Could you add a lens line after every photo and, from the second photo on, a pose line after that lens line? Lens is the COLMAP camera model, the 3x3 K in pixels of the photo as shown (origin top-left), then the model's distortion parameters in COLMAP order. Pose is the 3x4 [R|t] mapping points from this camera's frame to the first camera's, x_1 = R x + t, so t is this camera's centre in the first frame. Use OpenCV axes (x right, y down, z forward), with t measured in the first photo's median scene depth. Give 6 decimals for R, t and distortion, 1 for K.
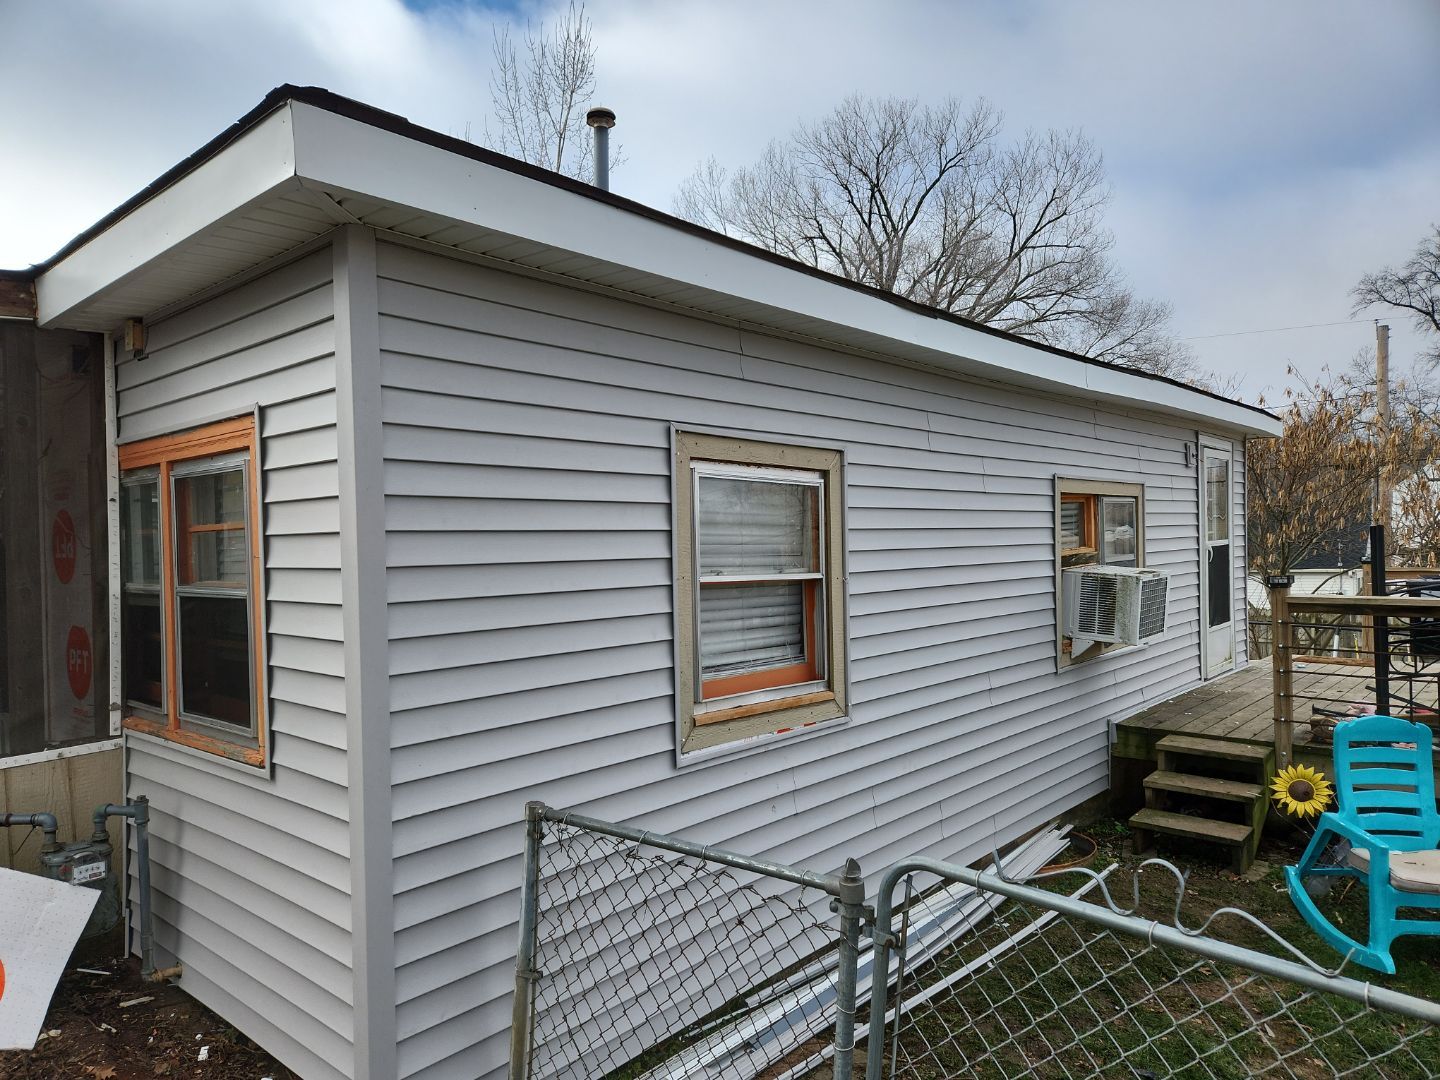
lens RADIAL K [[955.4, 0, 715.9], [0, 955.4, 546.9], [0, 0, 1]] dist [0.067076, -0.002504]
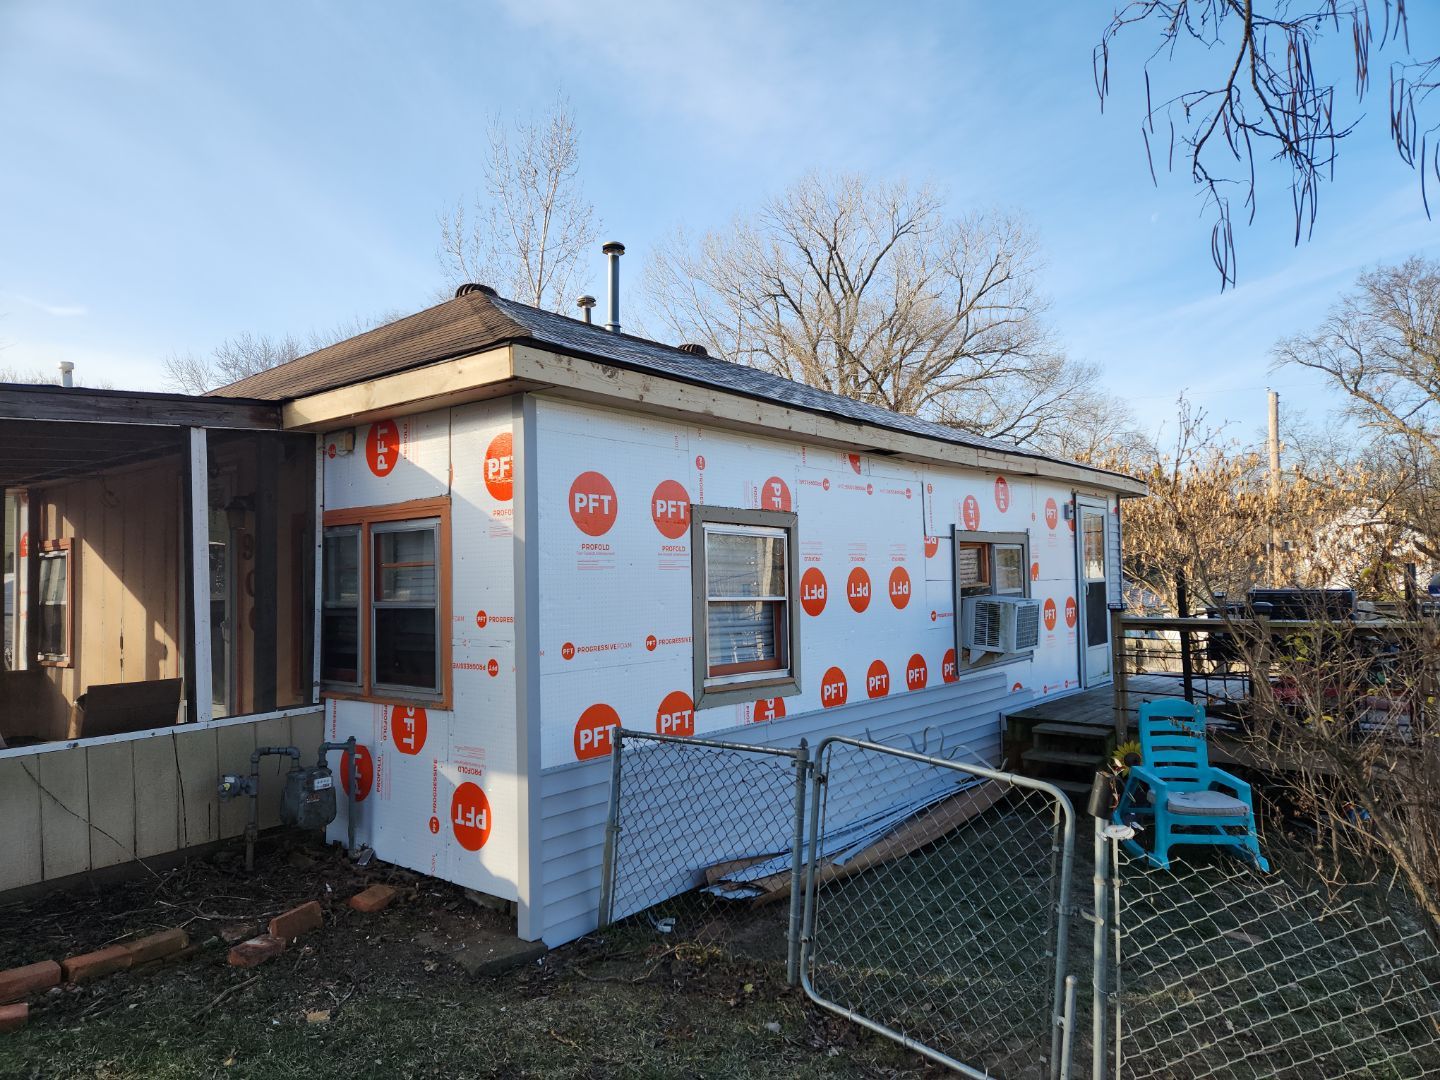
lens RADIAL K [[965.1, 0, 719.8], [0, 965.1, 545.6], [0, 0, 1]] dist [0.091927, -0.000097]
pose [[0.998998, 0.004747, 0.044511, -0.008459], [-0.002882, 0.999119, -0.041872, 0.001624], [-0.044670, 0.041702, 0.998131, -0.071202]]
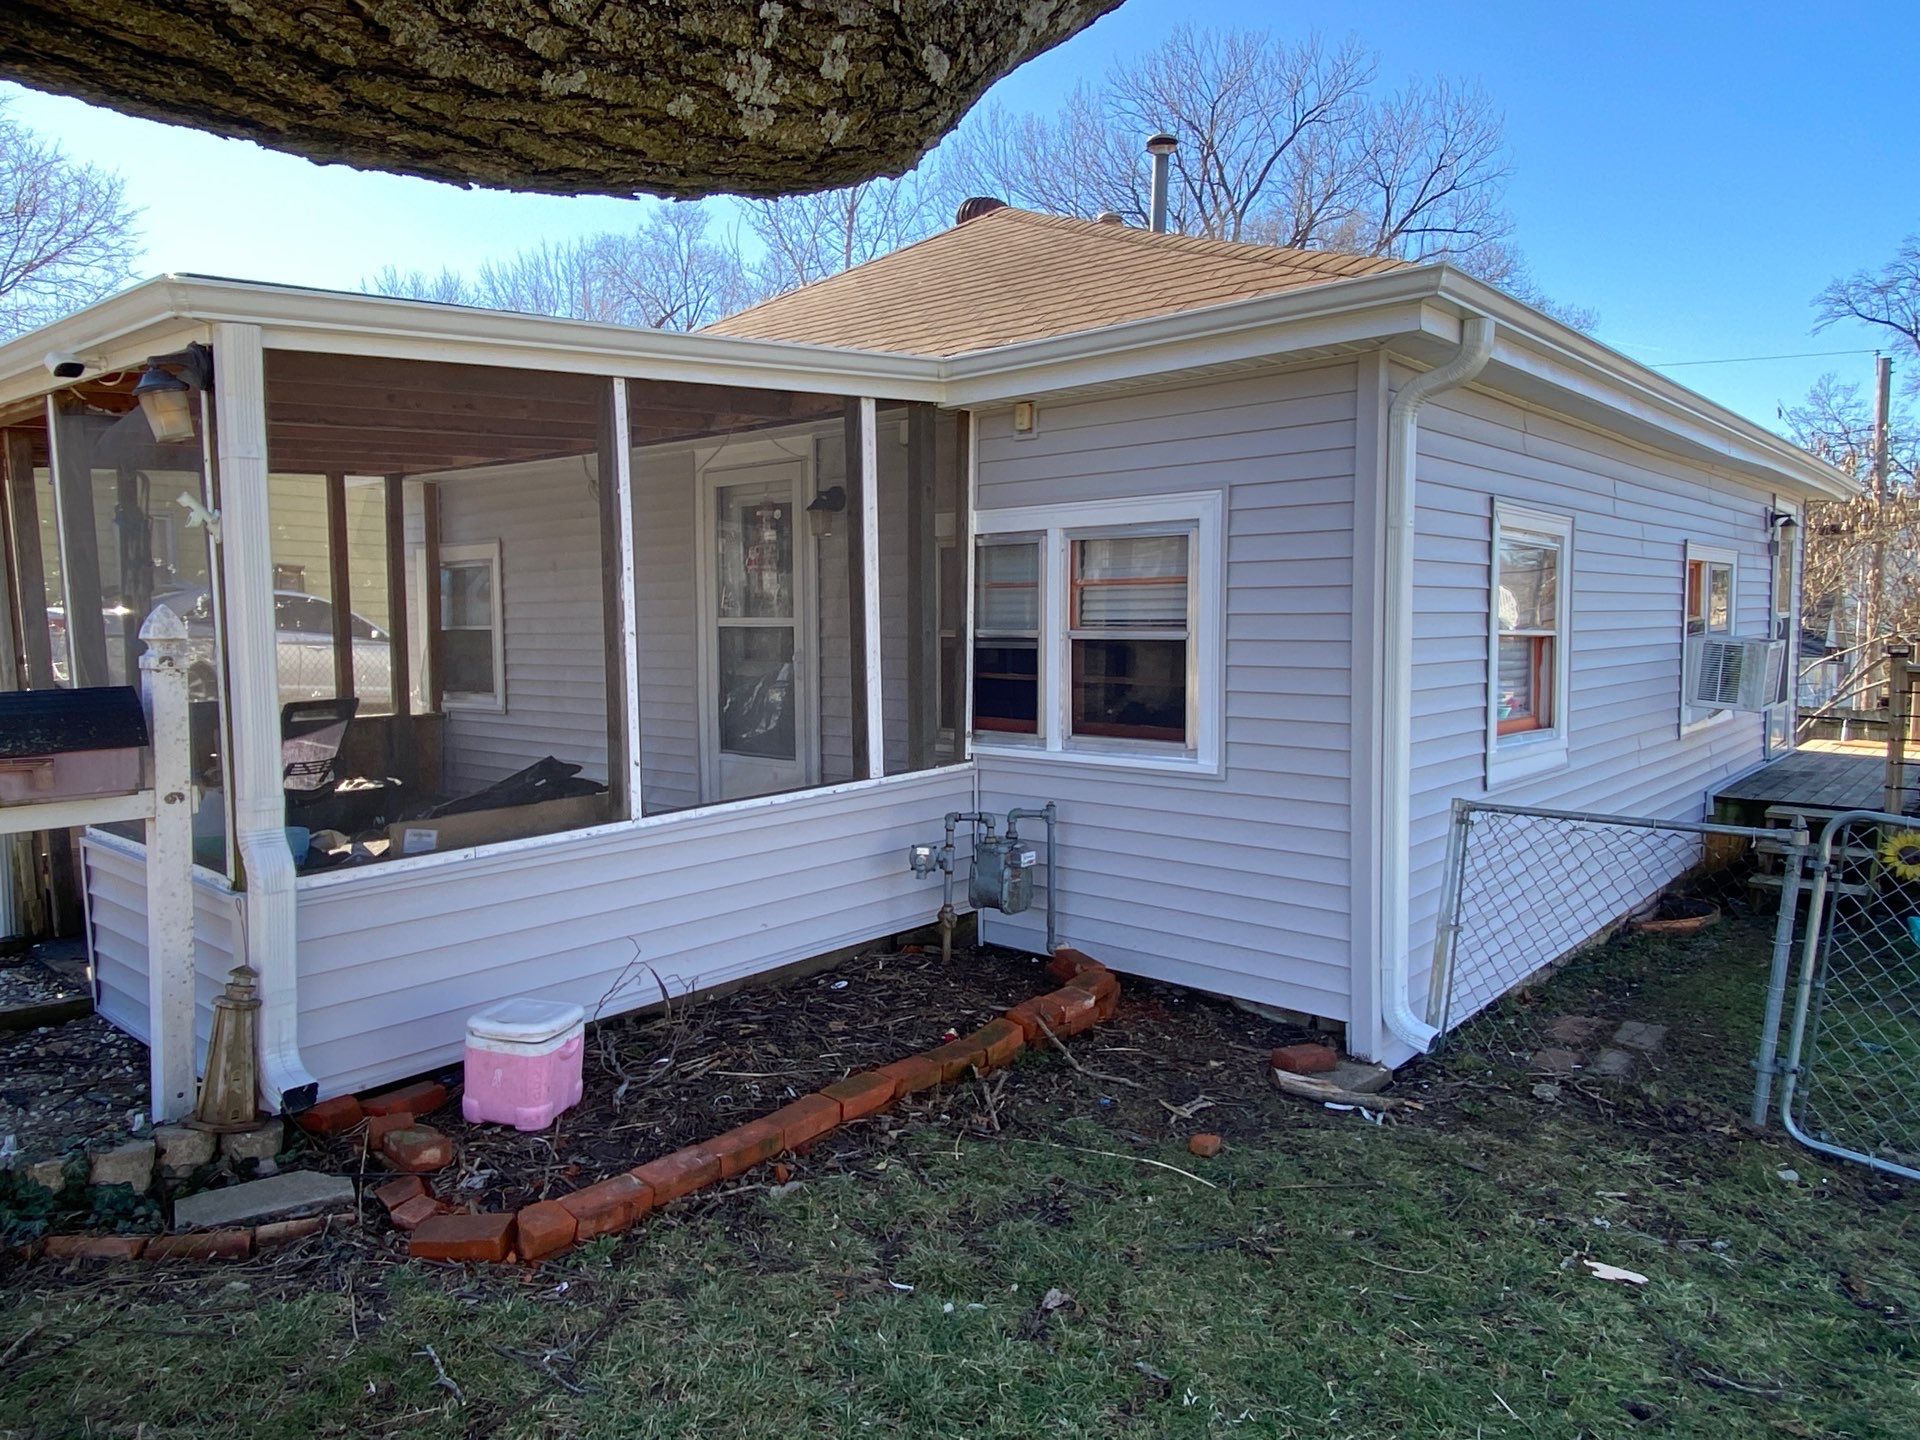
lens RADIAL K [[1321.1, 0, 922.4], [0, 1321.1, 711.7], [0, 0, 1]] dist [0.041435, -0.000066]
pose [[0.999617, 0.012711, 0.024566, -0.093523], [-0.014283, 0.997789, 0.064911, 0.004478], [-0.023687, -0.065237, 0.997589, -0.073888]]
